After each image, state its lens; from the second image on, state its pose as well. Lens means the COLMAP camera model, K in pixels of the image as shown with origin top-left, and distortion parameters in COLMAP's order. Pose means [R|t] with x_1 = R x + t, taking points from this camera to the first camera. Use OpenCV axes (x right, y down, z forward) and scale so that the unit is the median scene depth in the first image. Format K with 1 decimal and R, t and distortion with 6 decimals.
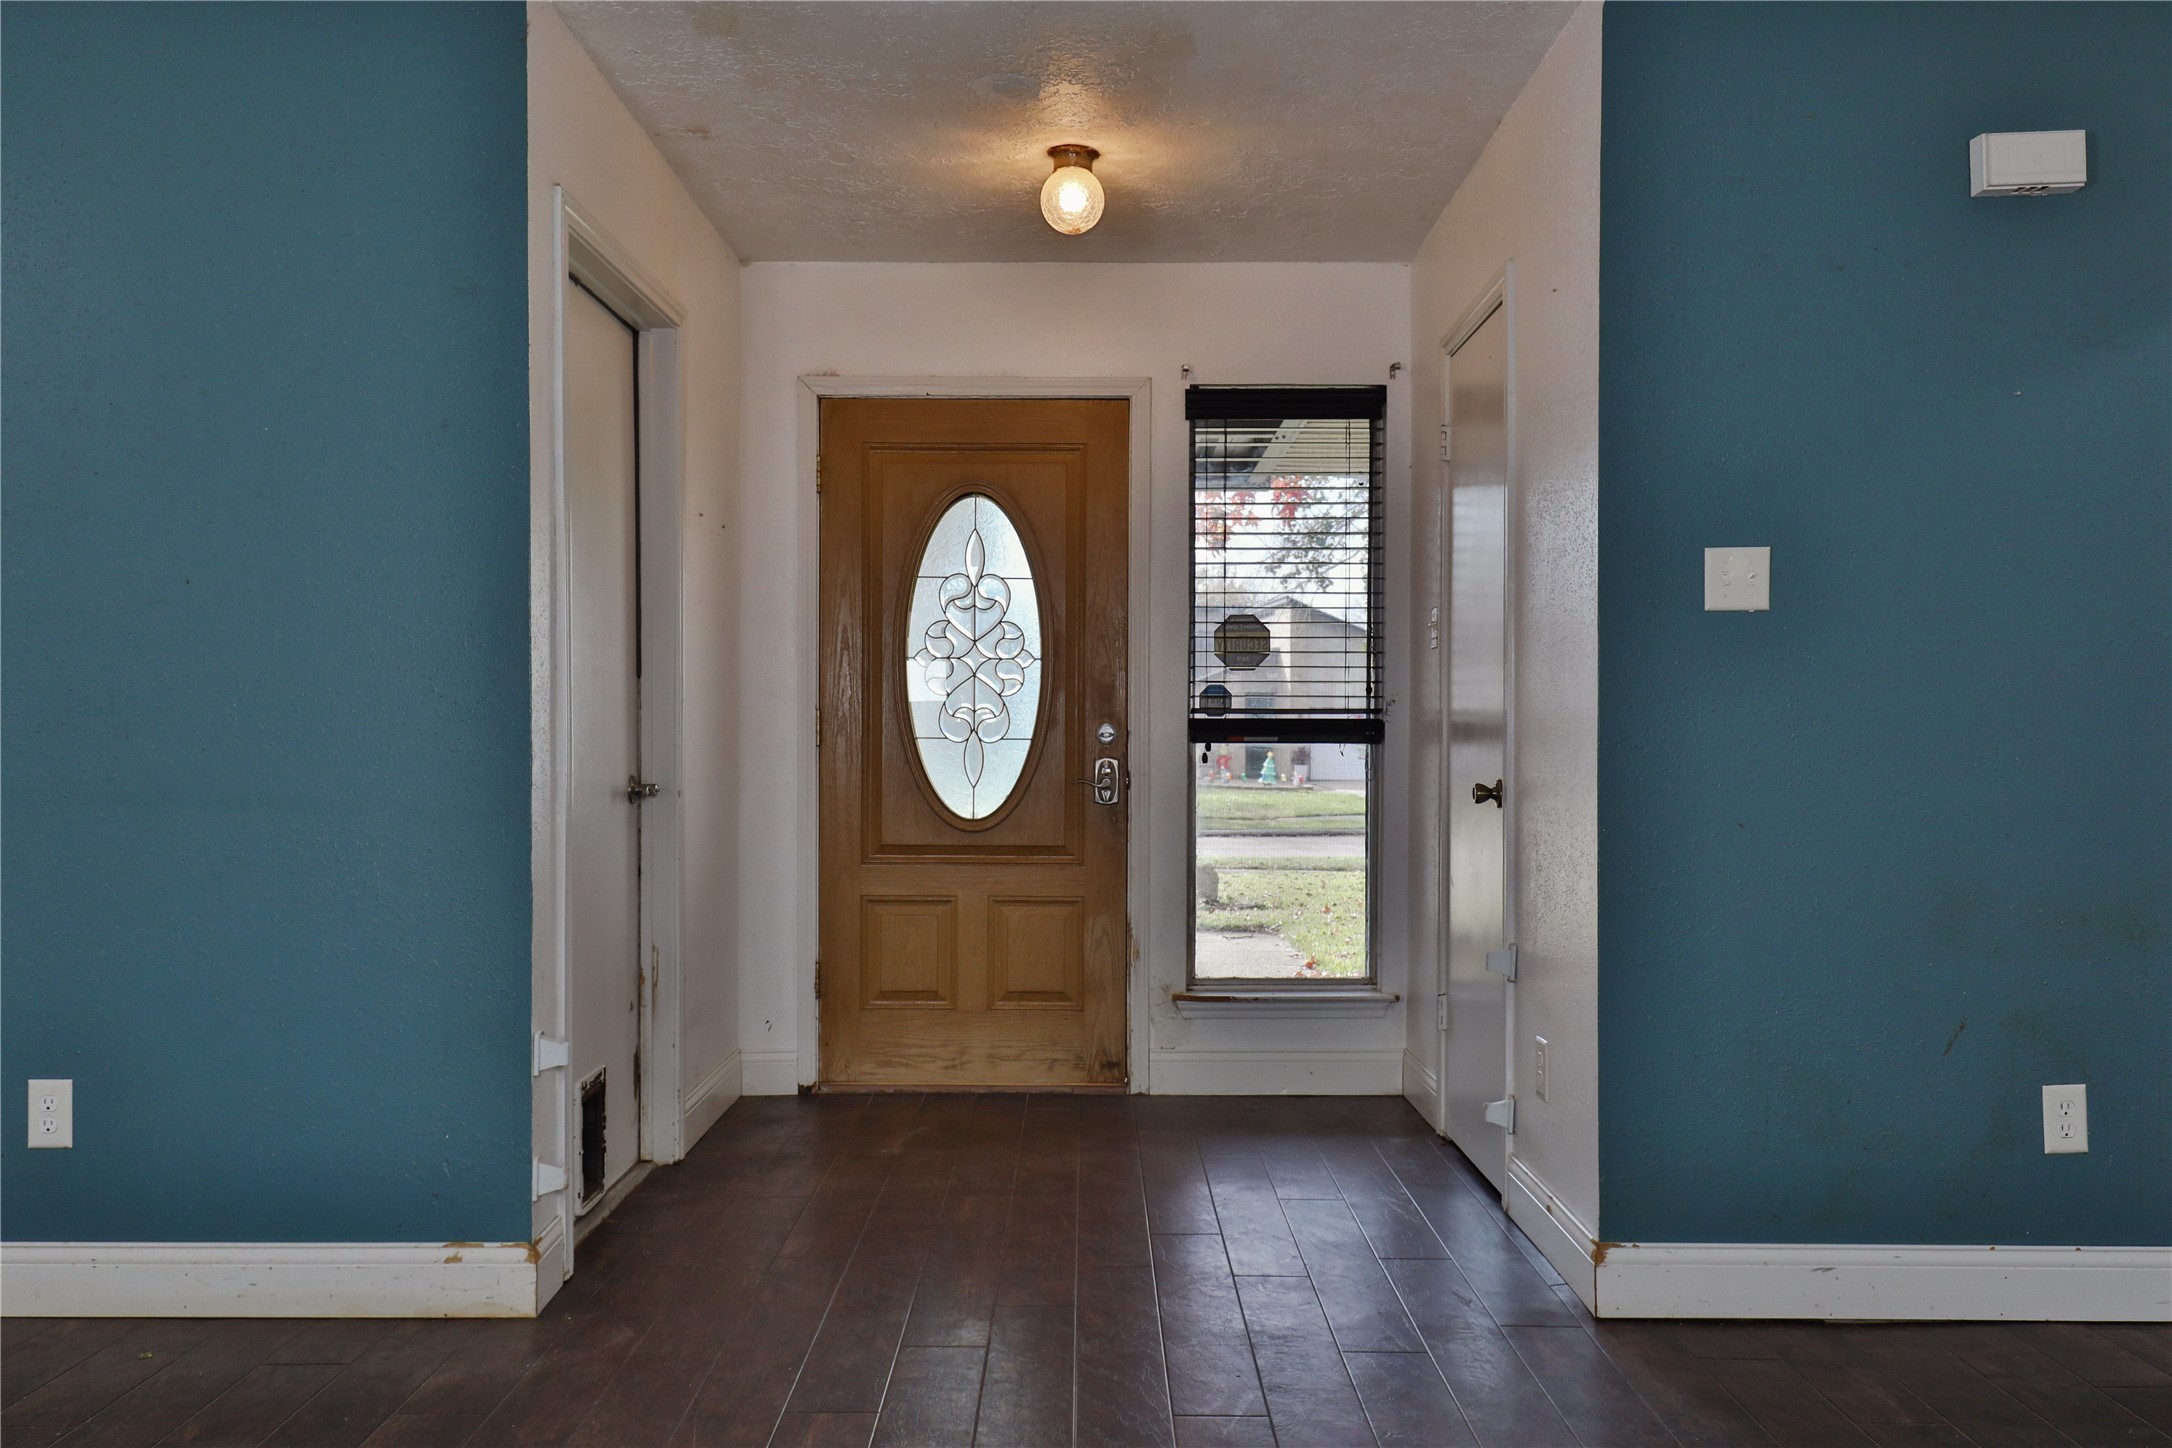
lens RADIAL K [[1650.3, 0, 1091.1], [0, 1650.3, 744.2], [0, 0, 1]] dist [0.036463, 0.000316]
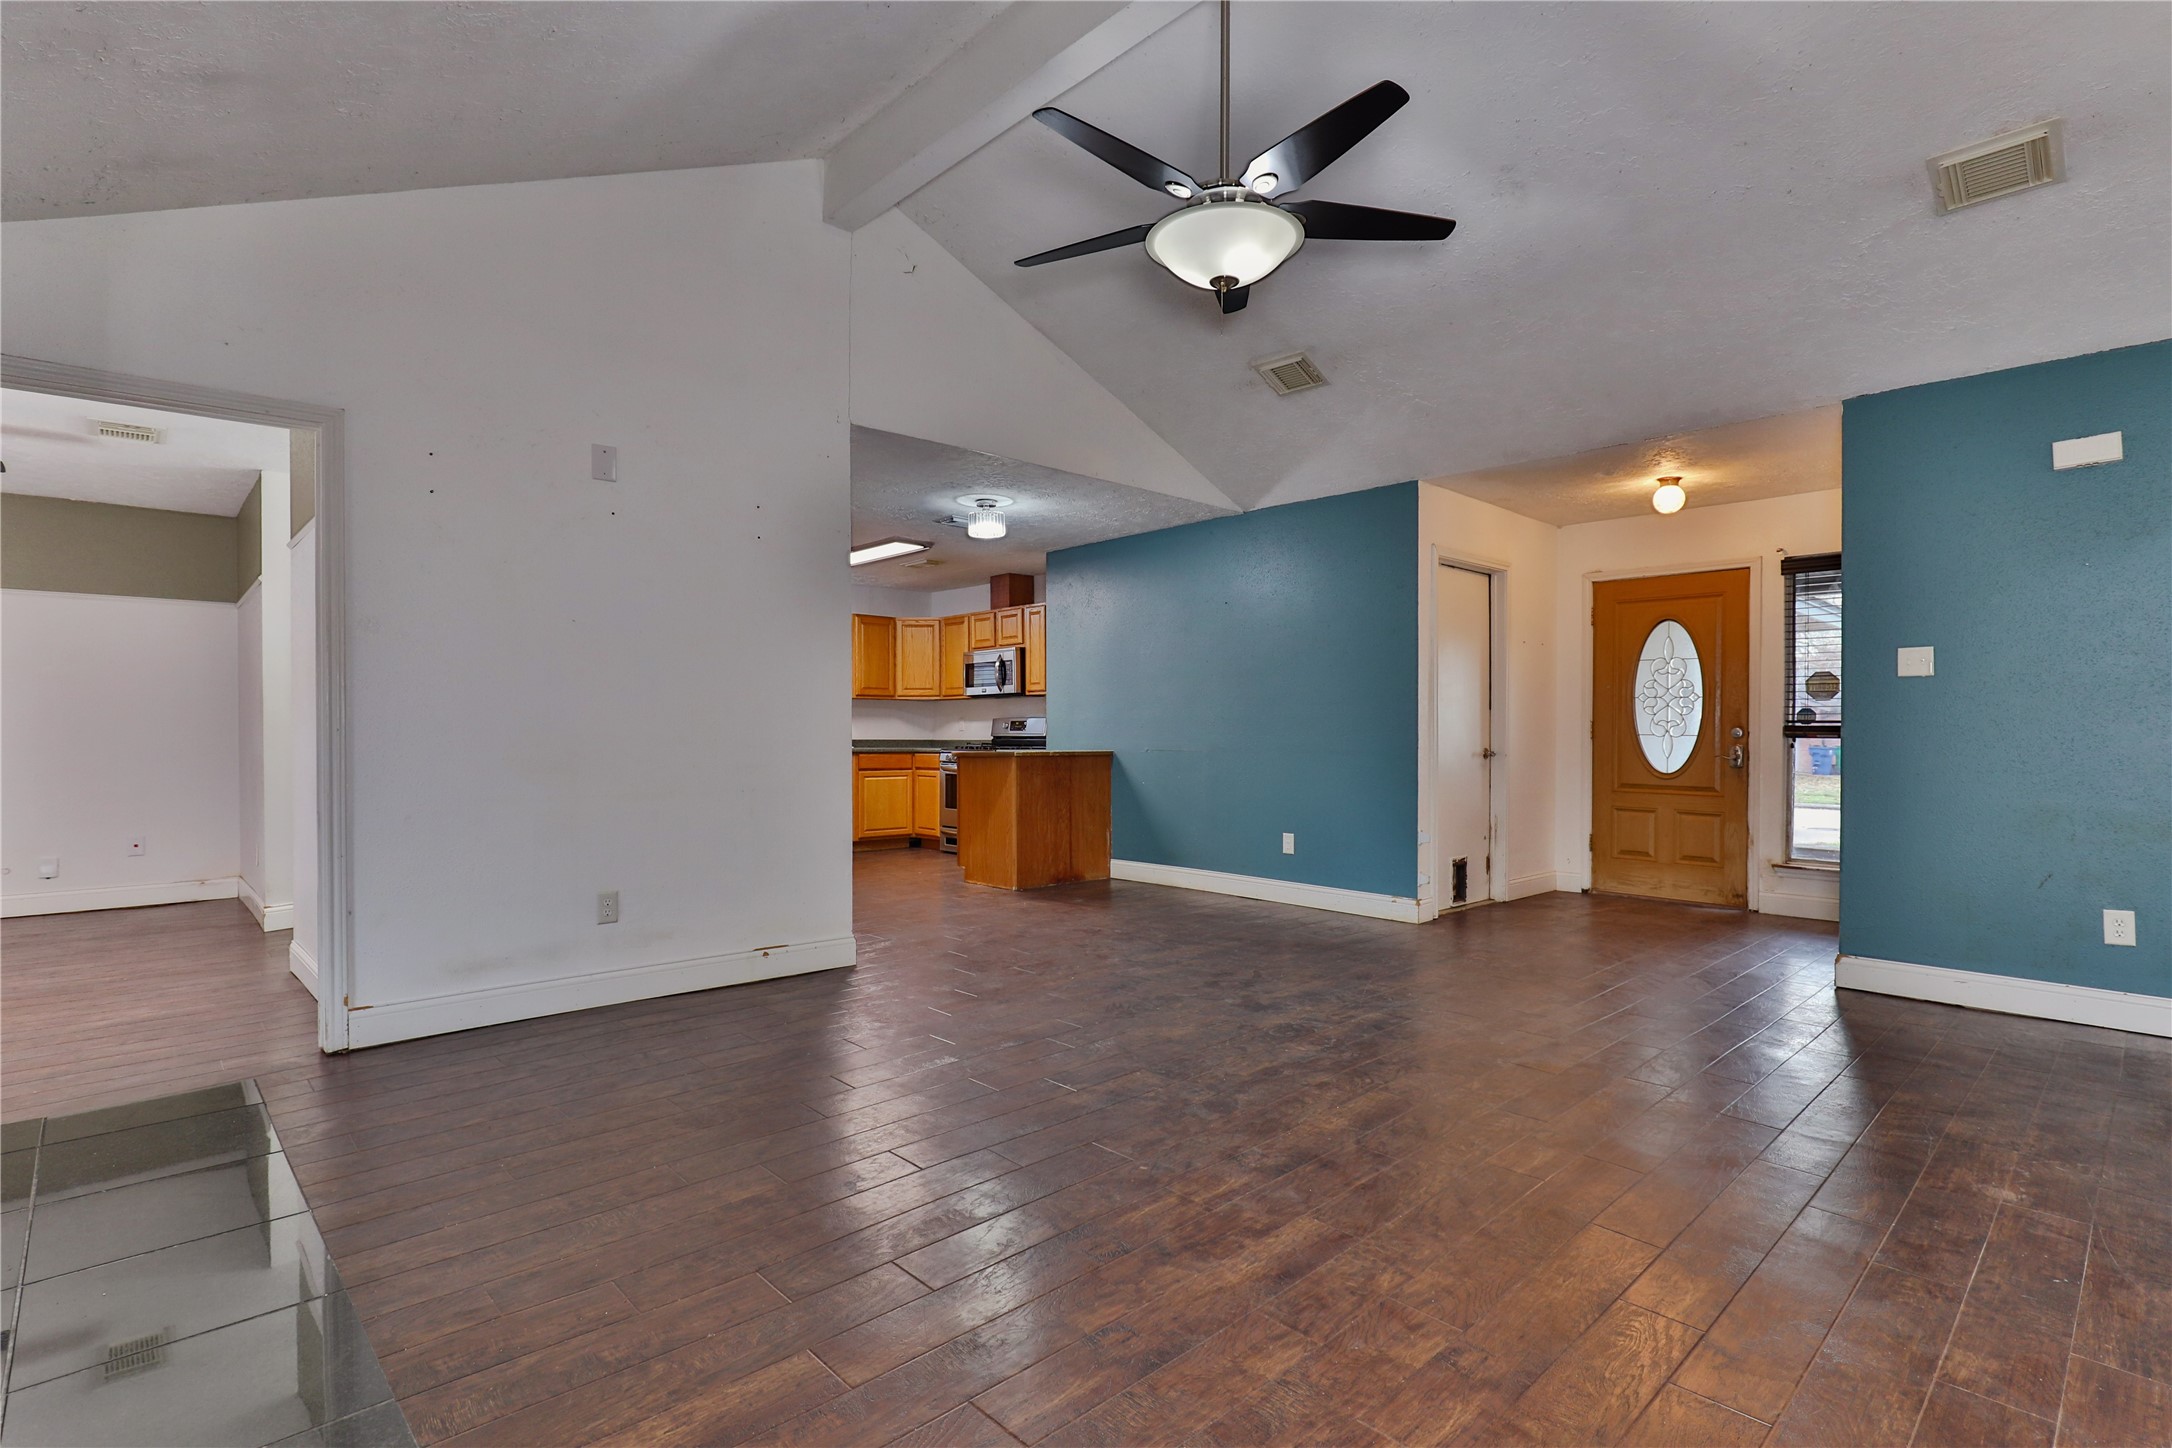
lens RADIAL K [[1047.6, 0, 1094.0], [0, 1047.6, 731.8], [0, 0, 1]] dist [-0.013477, 0.000290]
pose [[0.683085, 0.003122, -0.730332, 0.407398], [-0.010262, 0.999933, -0.005325, 0.007127], [0.730267, 0.011132, 0.683071, -0.457945]]
